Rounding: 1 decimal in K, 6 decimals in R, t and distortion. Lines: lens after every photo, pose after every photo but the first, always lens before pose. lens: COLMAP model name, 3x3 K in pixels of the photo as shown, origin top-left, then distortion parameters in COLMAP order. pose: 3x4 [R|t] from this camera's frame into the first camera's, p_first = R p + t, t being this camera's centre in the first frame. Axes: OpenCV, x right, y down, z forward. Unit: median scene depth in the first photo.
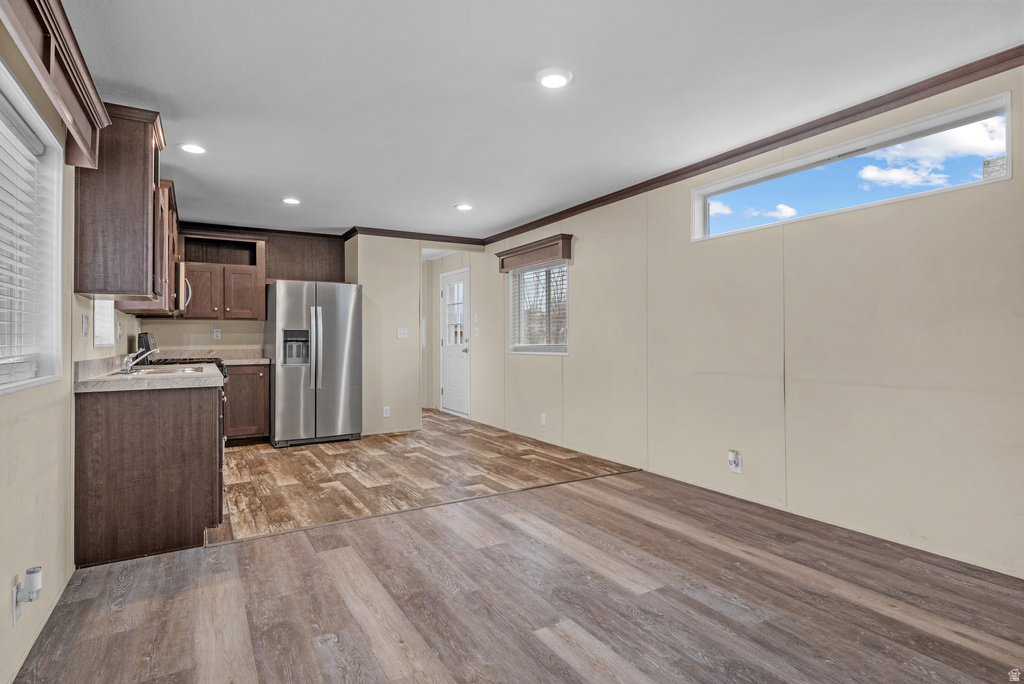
lens RADIAL K [[531.2, 0, 512.0], [0, 531.2, 342.0], [0, 0, 1]] dist [0.001816, 0.001021]
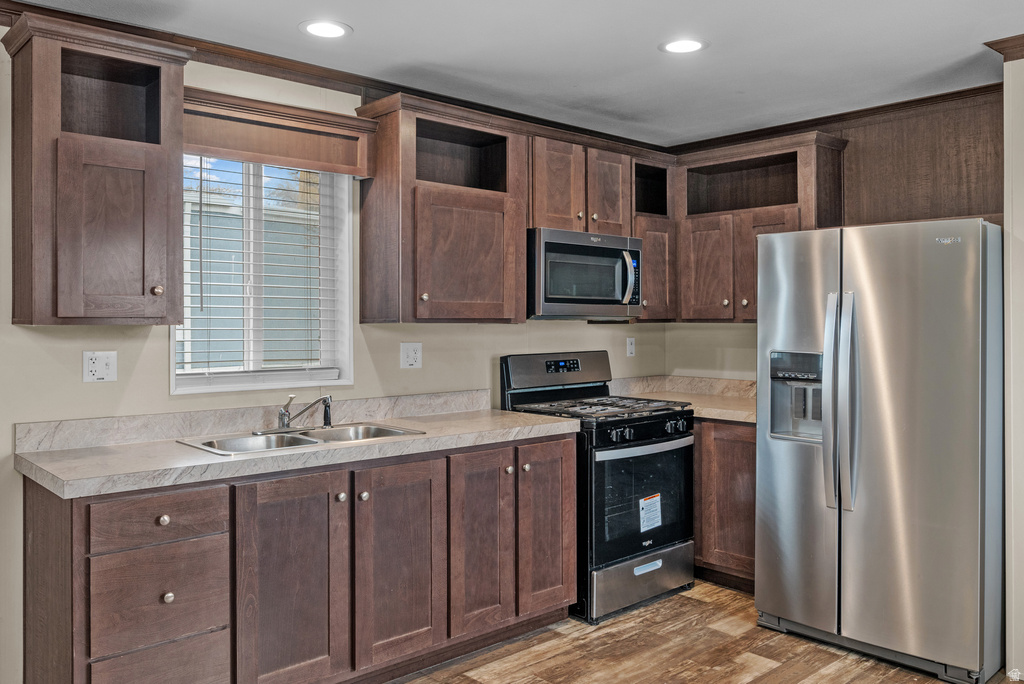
lens RADIAL K [[815.7, 0, 513.5], [0, 815.7, 320.6], [0, 0, 1]] dist [-0.002684, -0.000152]
pose [[0.192800, 0.009794, -0.981189, 0.278880], [-0.005567, 0.999945, 0.008887, -0.089060], [0.981222, 0.003749, 0.192844, 1.158024]]
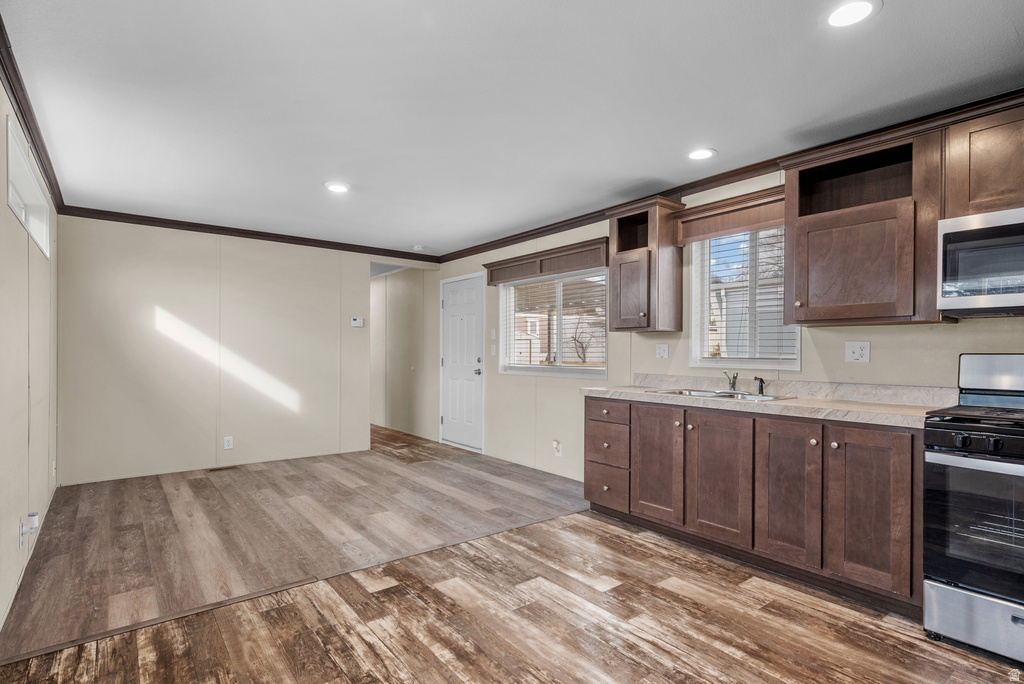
lens RADIAL K [[511.9, 0, 515.7], [0, 511.9, 355.3], [0, 0, 1]] dist [0.001292, -0.000019]
pose [[-0.991697, 0.002355, -0.128578, -0.193872], [0.000970, 0.999941, 0.010833, -0.030404], [0.128596, 0.010619, -0.991640, 2.081019]]
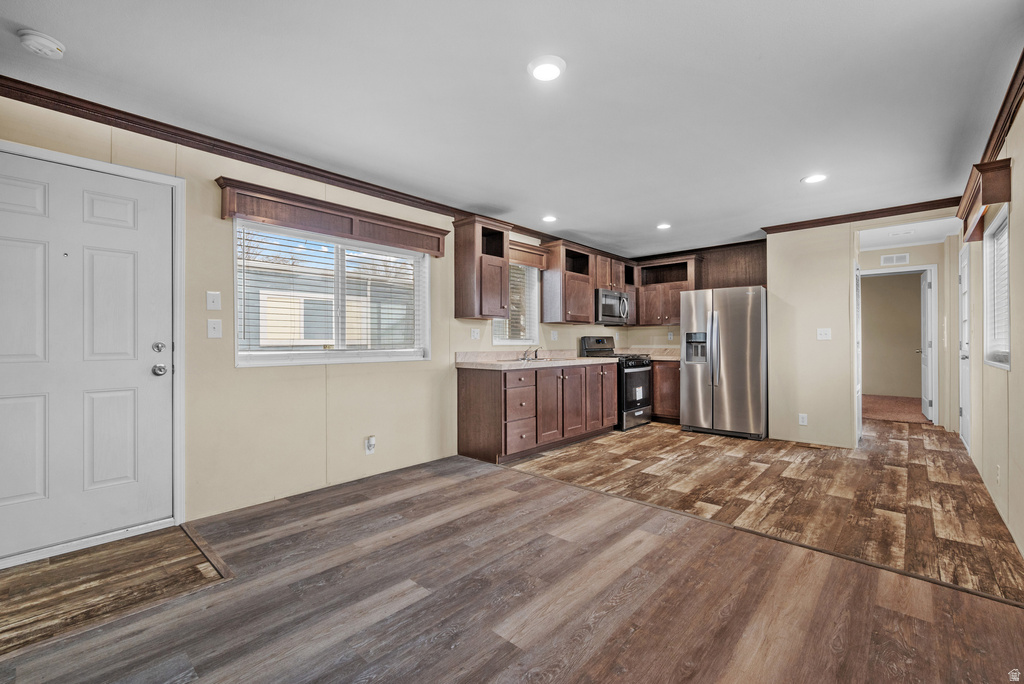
lens RADIAL K [[435.6, 0, 512.0], [0, 435.6, 342.0], [0, 0, 1]] dist [0.000391, -0.000034]
pose [[0.286568, 0.005846, -0.958042, 0.678391], [-0.004107, 0.999980, 0.004874, -0.008642], [0.958051, 0.002538, 0.286586, 0.588787]]
